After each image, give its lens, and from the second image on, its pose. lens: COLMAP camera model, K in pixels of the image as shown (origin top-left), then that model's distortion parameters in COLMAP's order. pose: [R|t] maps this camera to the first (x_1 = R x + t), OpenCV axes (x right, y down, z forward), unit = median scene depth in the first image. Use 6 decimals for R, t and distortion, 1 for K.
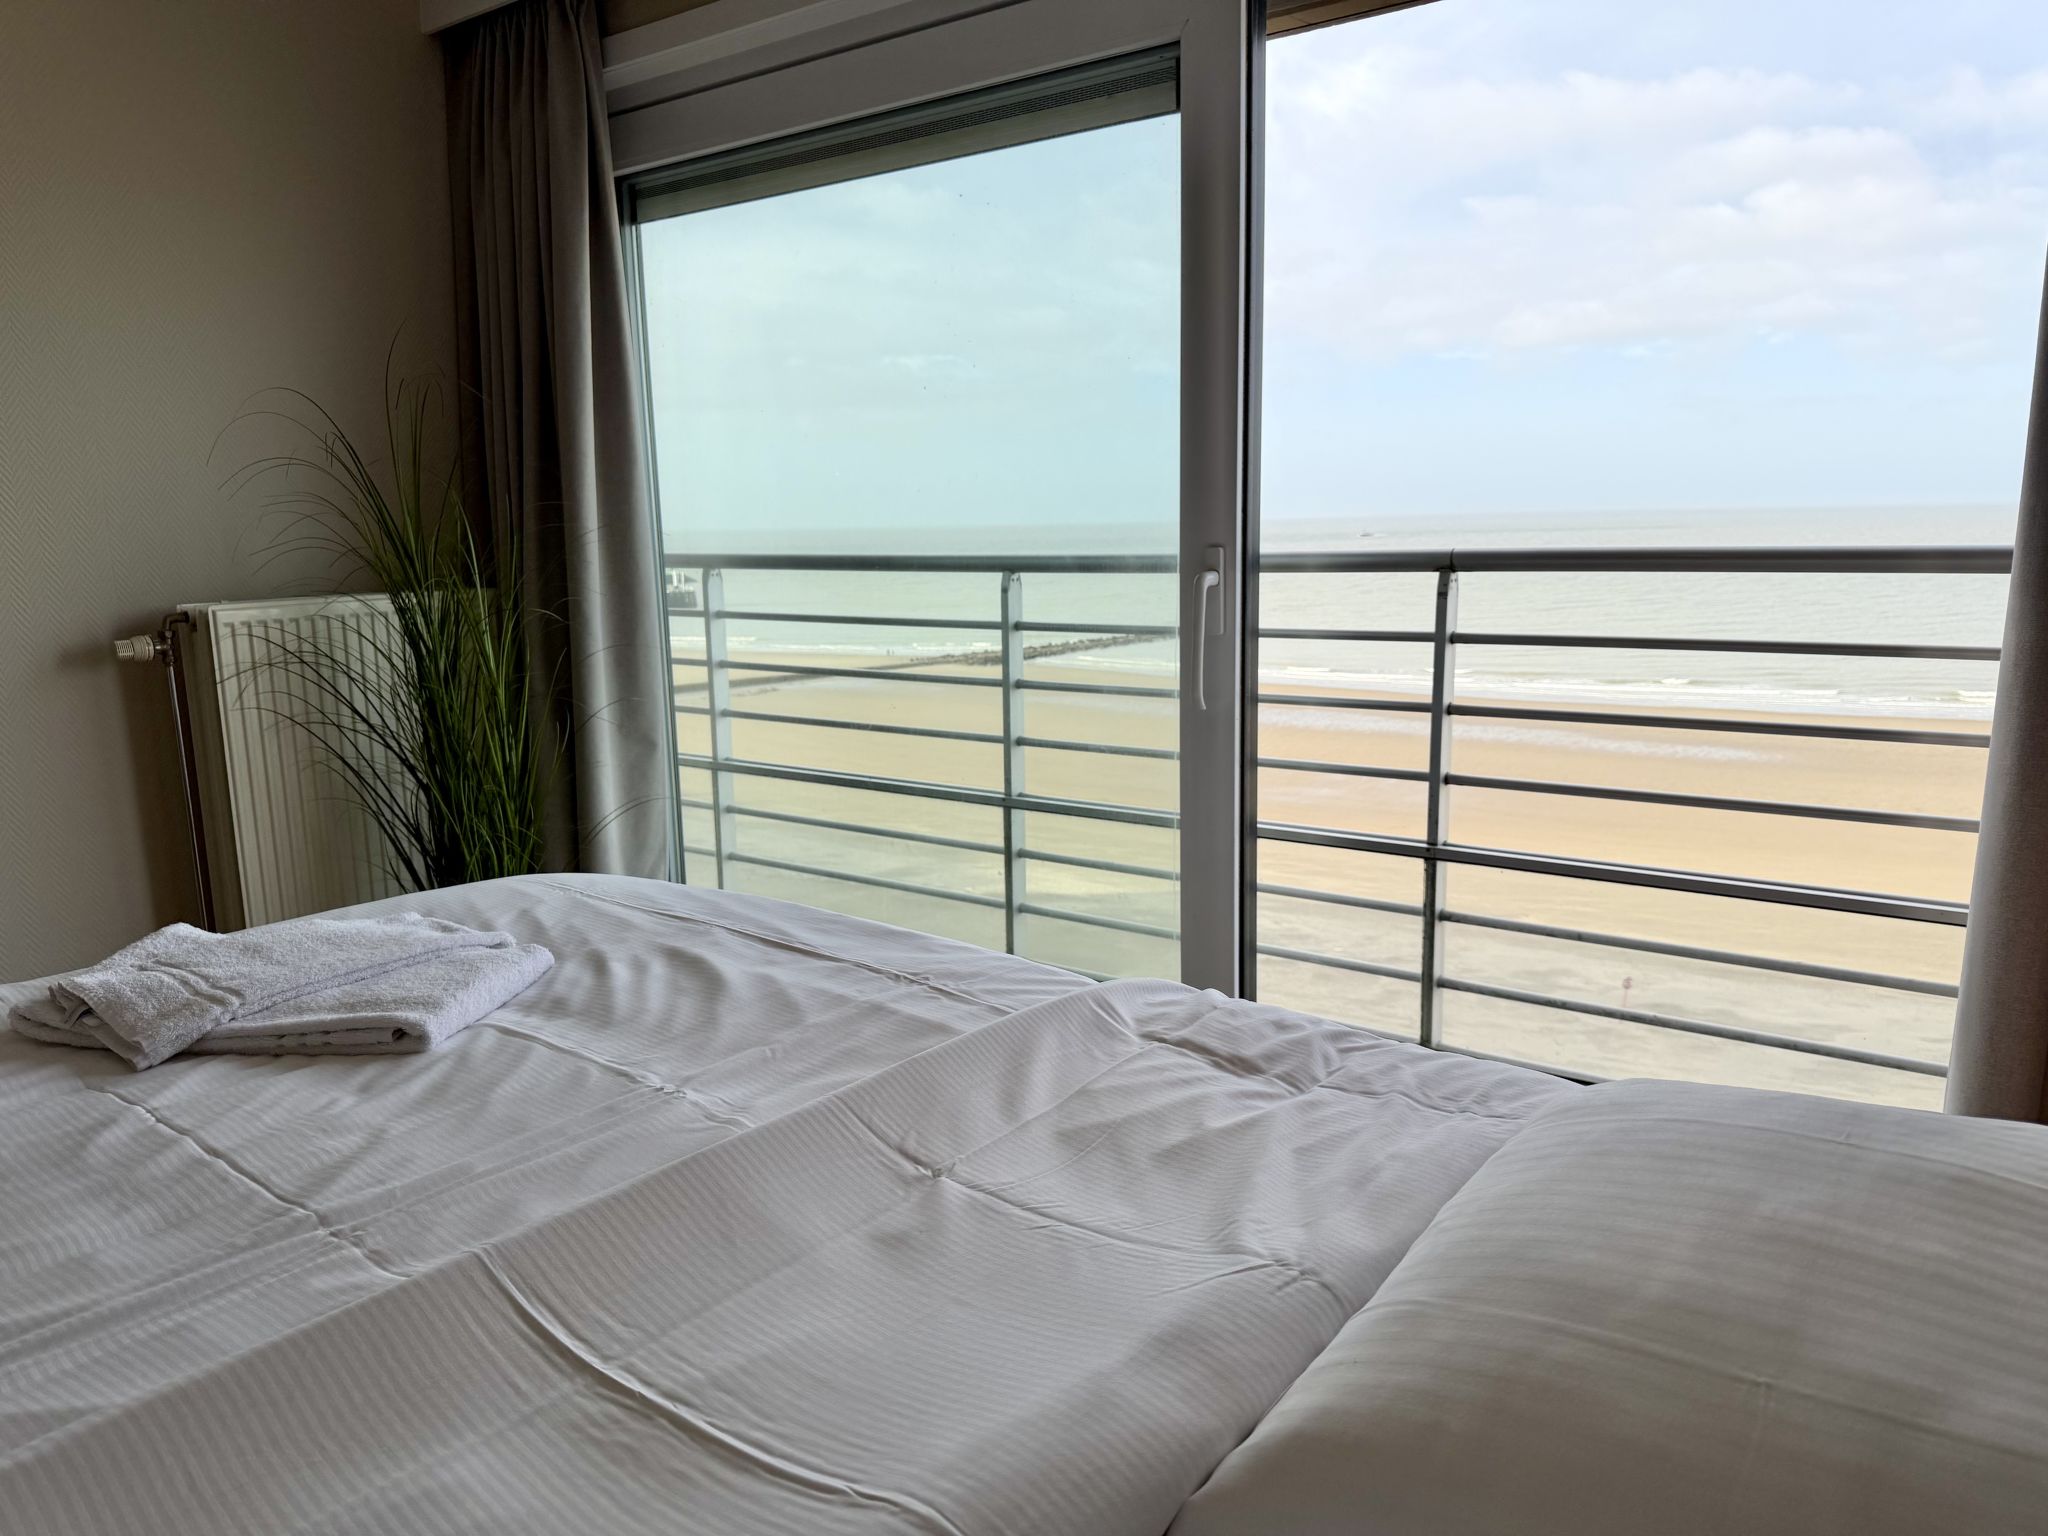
lens RADIAL K [[1433.5, 0, 1022.8], [0, 1433.5, 789.7], [0, 0, 1]] dist [0.009511, -0.004526]
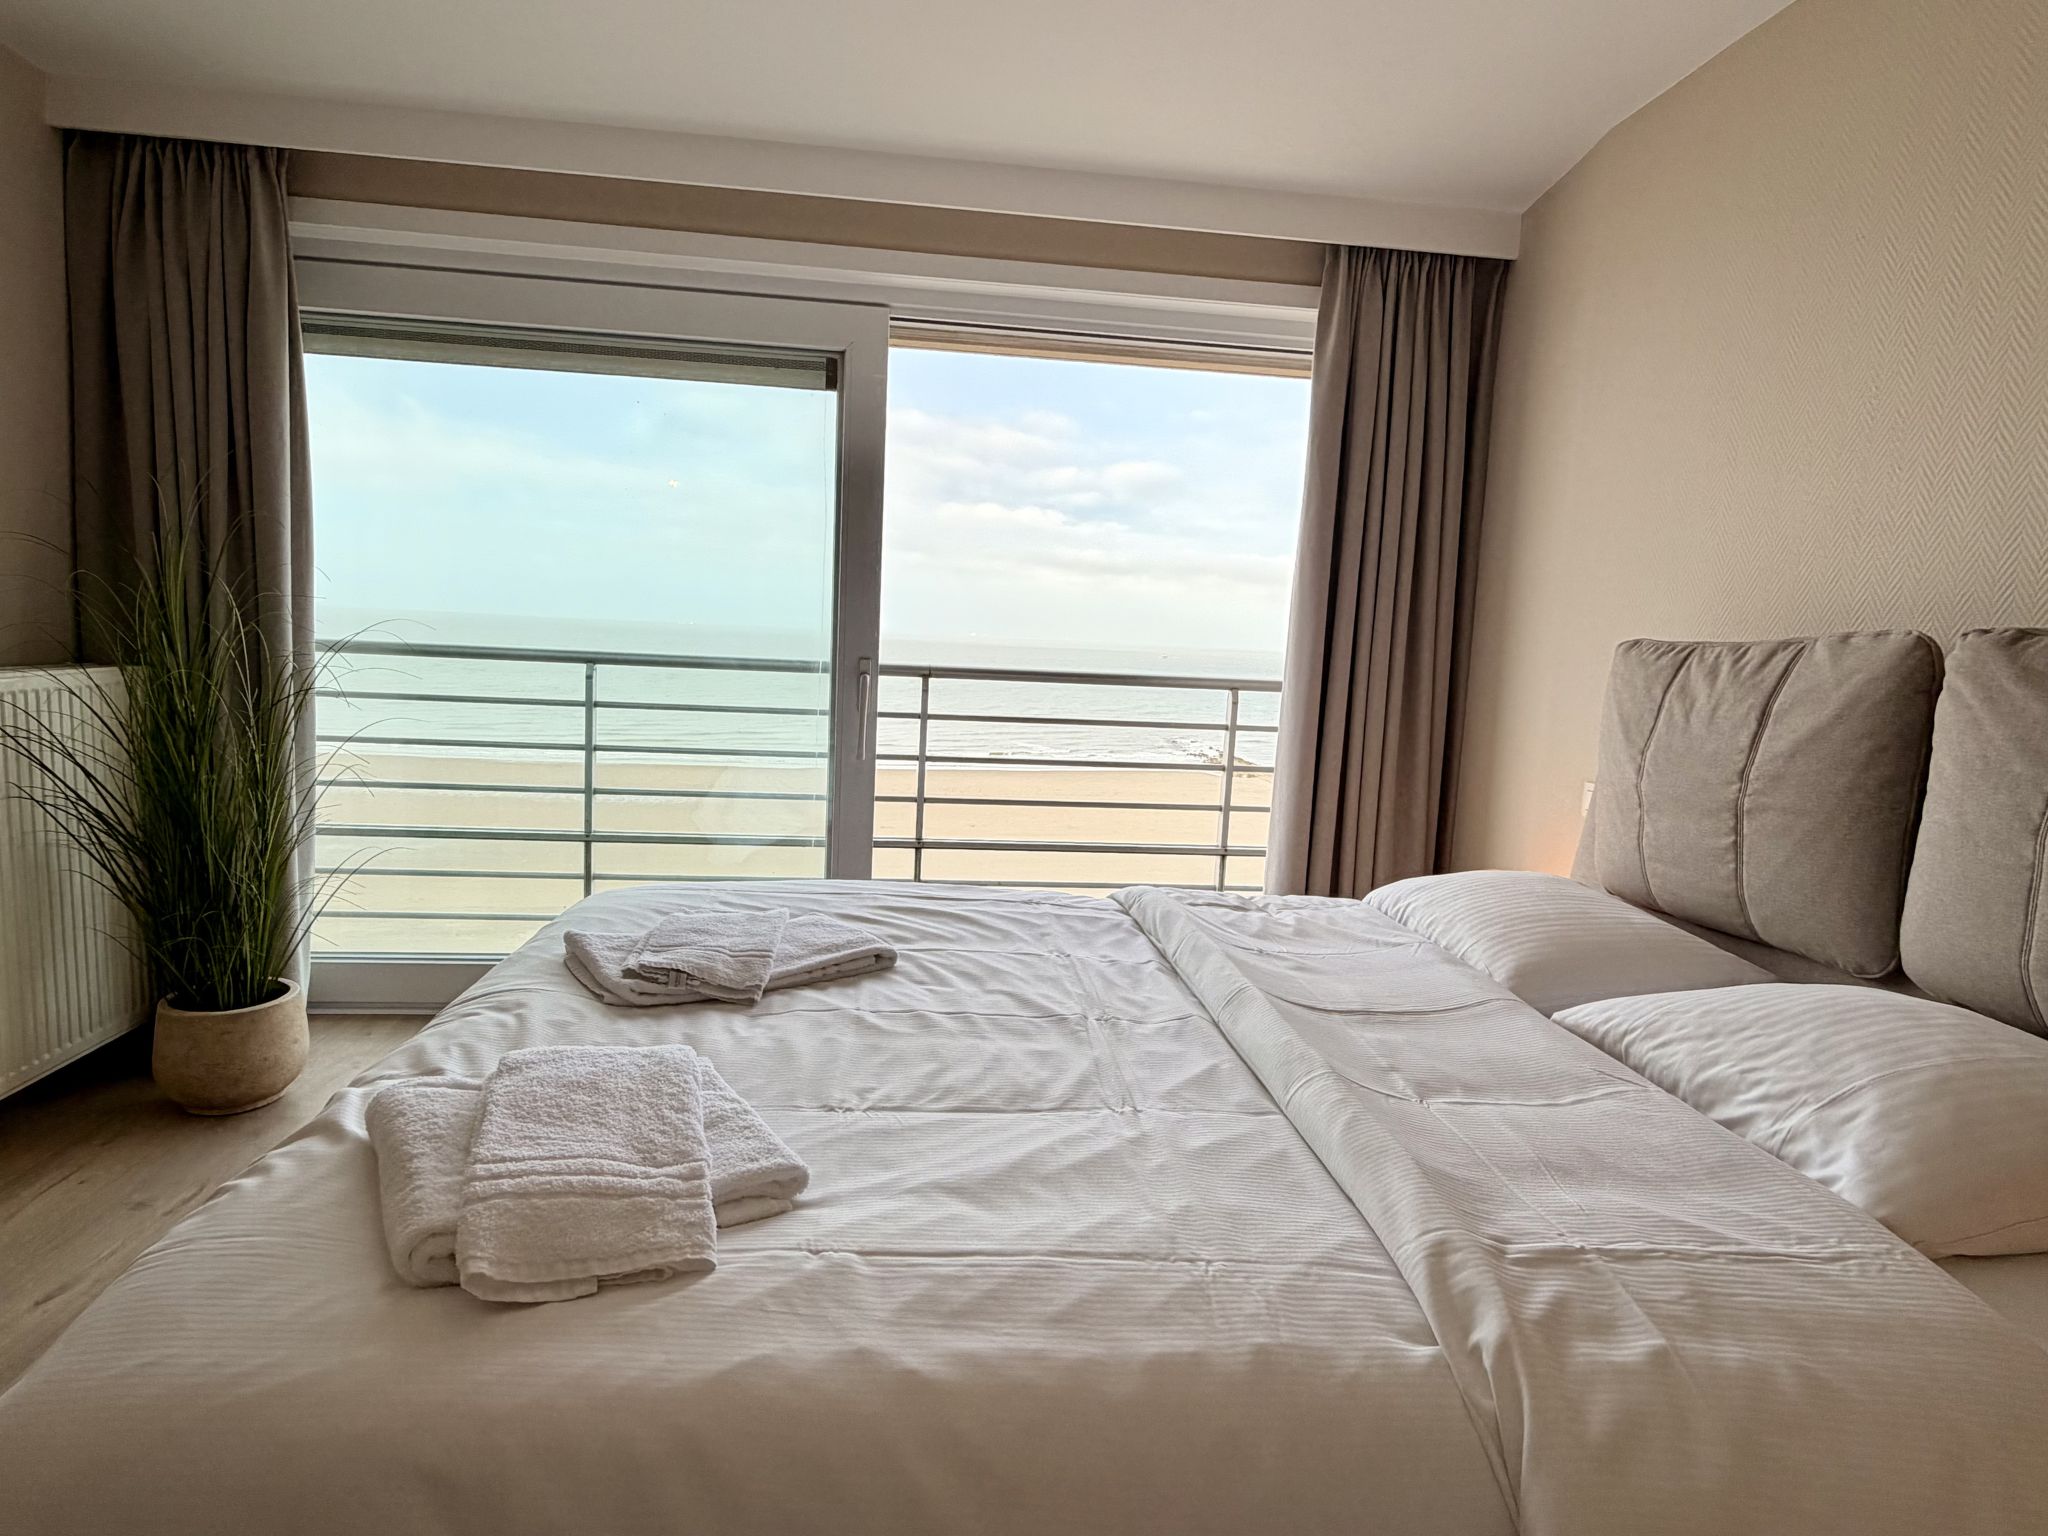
lens RADIAL K [[1117.6, 0, 1021.5], [0, 1117.6, 755.4], [0, 0, 1]] dist [0.022237, 0.000370]
pose [[0.728554, -0.018406, 0.684741, -0.787819], [0.064205, 0.997073, -0.041511, 0.002114], [-0.681973, 0.074207, 0.727603, -0.035017]]
